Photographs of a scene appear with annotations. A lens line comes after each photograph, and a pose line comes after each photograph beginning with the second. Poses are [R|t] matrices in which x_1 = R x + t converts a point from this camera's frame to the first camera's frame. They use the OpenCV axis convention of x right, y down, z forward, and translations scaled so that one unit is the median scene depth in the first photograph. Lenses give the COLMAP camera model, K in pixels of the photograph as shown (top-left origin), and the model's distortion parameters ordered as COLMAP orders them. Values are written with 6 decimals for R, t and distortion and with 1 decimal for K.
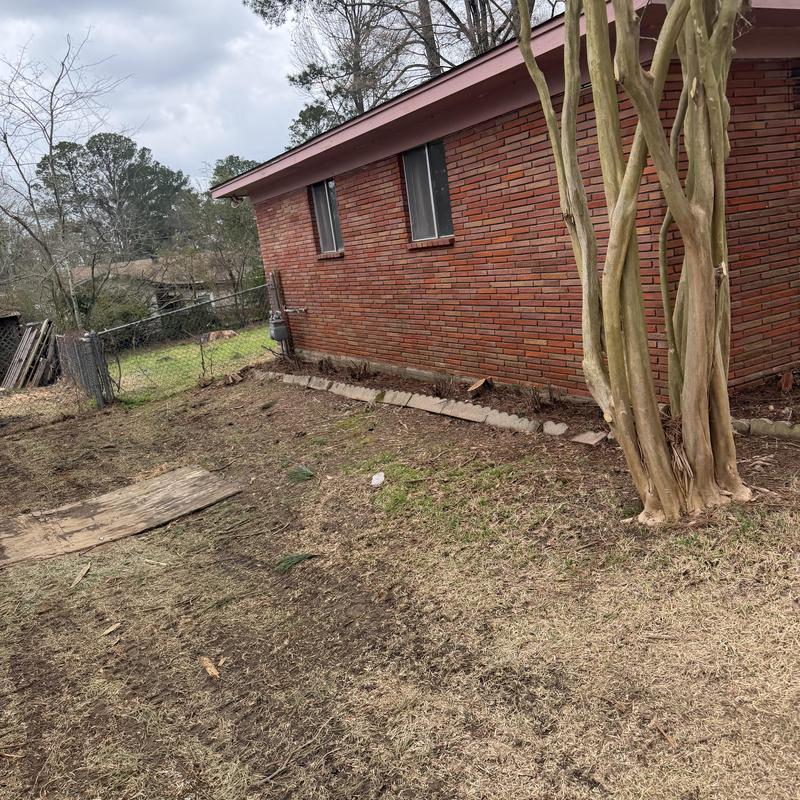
lens RADIAL K [[736.8, 0, 388.0], [0, 736.8, 389.4], [0, 0, 1]] dist [0.140995, -0.238483]
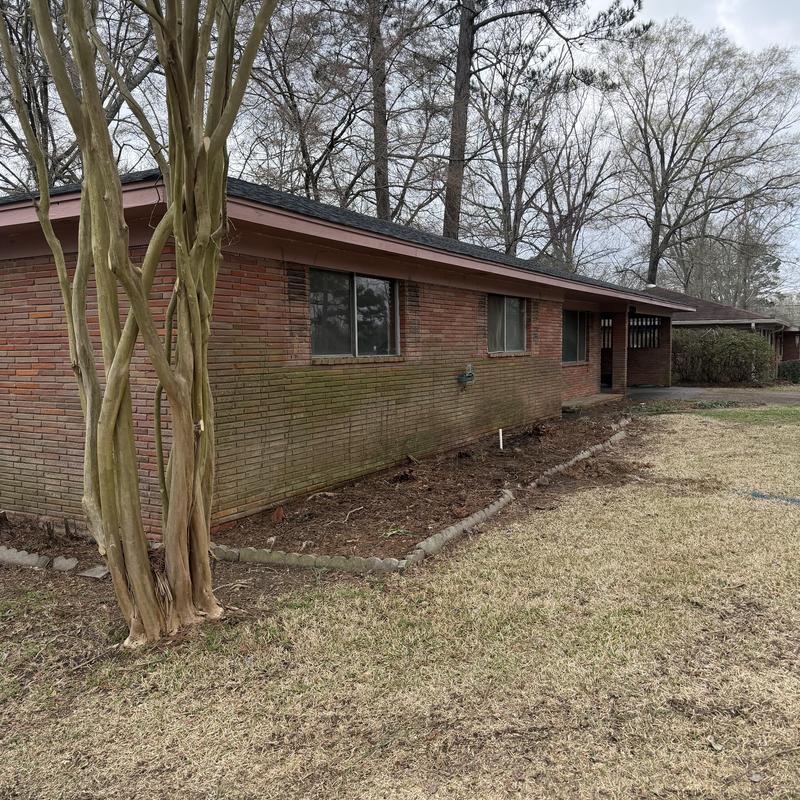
lens RADIAL K [[740.2, 0, 402.4], [0, 740.2, 398.0], [0, 0, 1]] dist [0.141866, -0.258388]
pose [[0.832284, 0.088200, 0.547288, 0.031333], [0.002128, 0.986746, -0.162257, -0.002582], [-0.554346, 0.136209, 0.821065, -0.162152]]
